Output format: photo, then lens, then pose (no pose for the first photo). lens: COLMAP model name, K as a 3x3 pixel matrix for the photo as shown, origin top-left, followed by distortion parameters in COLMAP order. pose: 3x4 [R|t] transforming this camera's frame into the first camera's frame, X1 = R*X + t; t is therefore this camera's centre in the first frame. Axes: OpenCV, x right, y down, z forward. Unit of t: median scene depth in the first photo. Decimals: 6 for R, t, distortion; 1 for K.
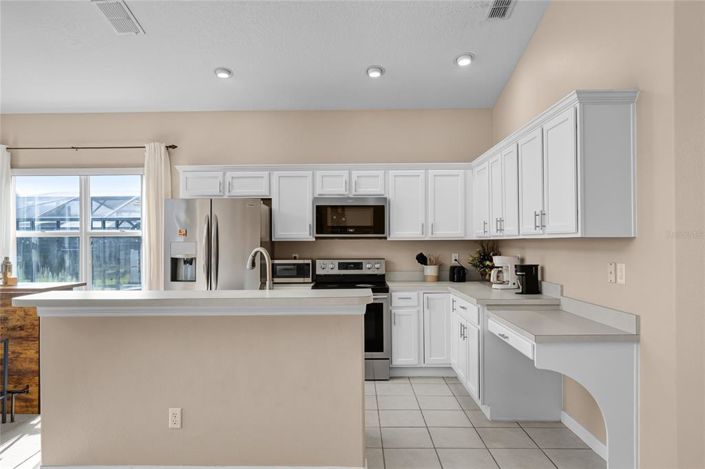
lens RADIAL K [[456.7, 0, 352.9], [0, 456.7, 240.9], [0, 0, 1]] dist [0.005824, 0.000610]
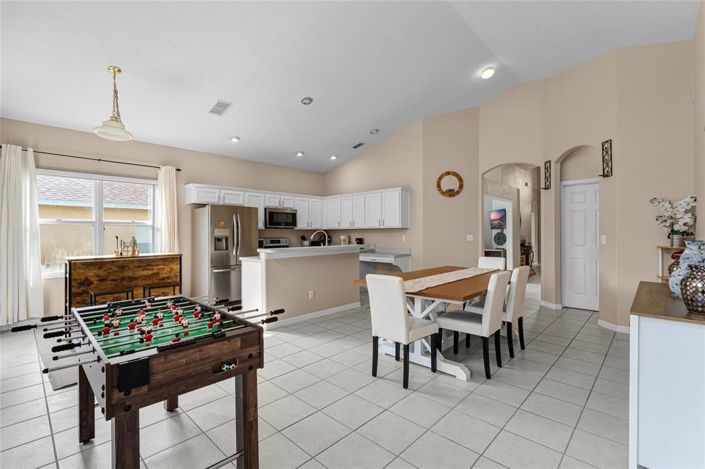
lens RADIAL K [[321.6, 0, 352.5], [0, 321.6, 234.5], [0, 0, 1]] dist [-0.000329, -0.000036]
pose [[0.673535, -0.001259, 0.739154, -0.869706], [-0.003268, 0.999984, 0.004682, 0.015926], [-0.739148, -0.005569, 0.673520, -0.232714]]
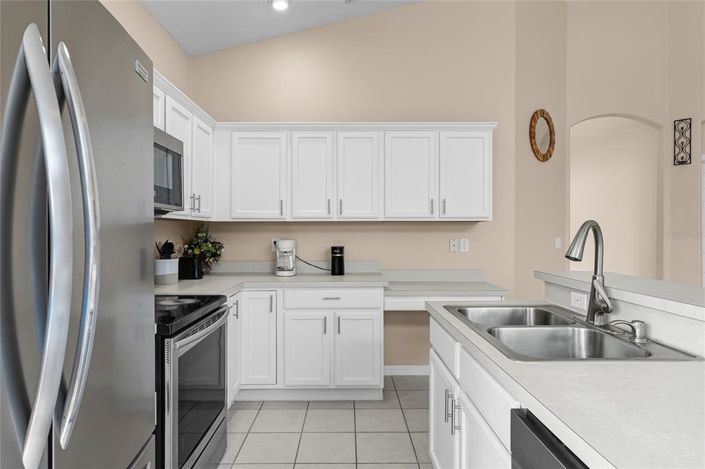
lens RADIAL K [[403.4, 0, 352.5], [0, 403.4, 234.5], [0, 0, 1]] dist [-0.133910, 0.000109]
pose [[-0.035010, -0.003893, 0.999379, -0.426434], [-0.003468, 0.999987, 0.003774, 0.017492], [-0.999381, -0.003333, -0.035023, 0.807933]]
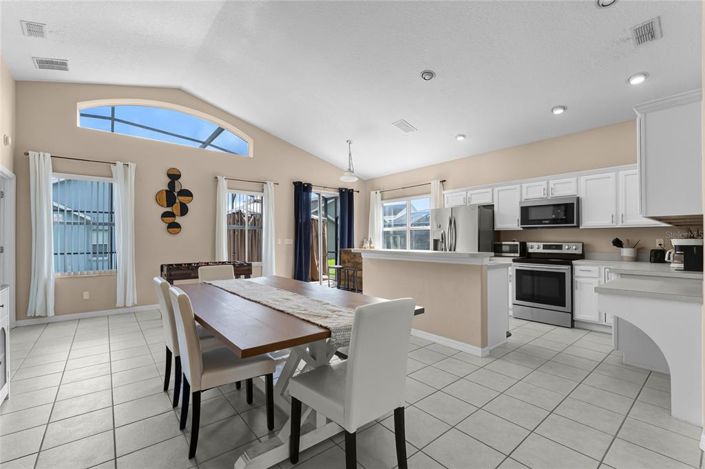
lens RADIAL K [[305.5, 0, 352.5], [0, 305.5, 234.5], [0, 0, 1]] dist [-0.000405, 0.000038]
pose [[0.658025, -0.006903, -0.752964, 0.314455], [0.001507, 0.999968, -0.007850, 0.023357], [0.752994, 0.004031, 0.658015, -0.103304]]
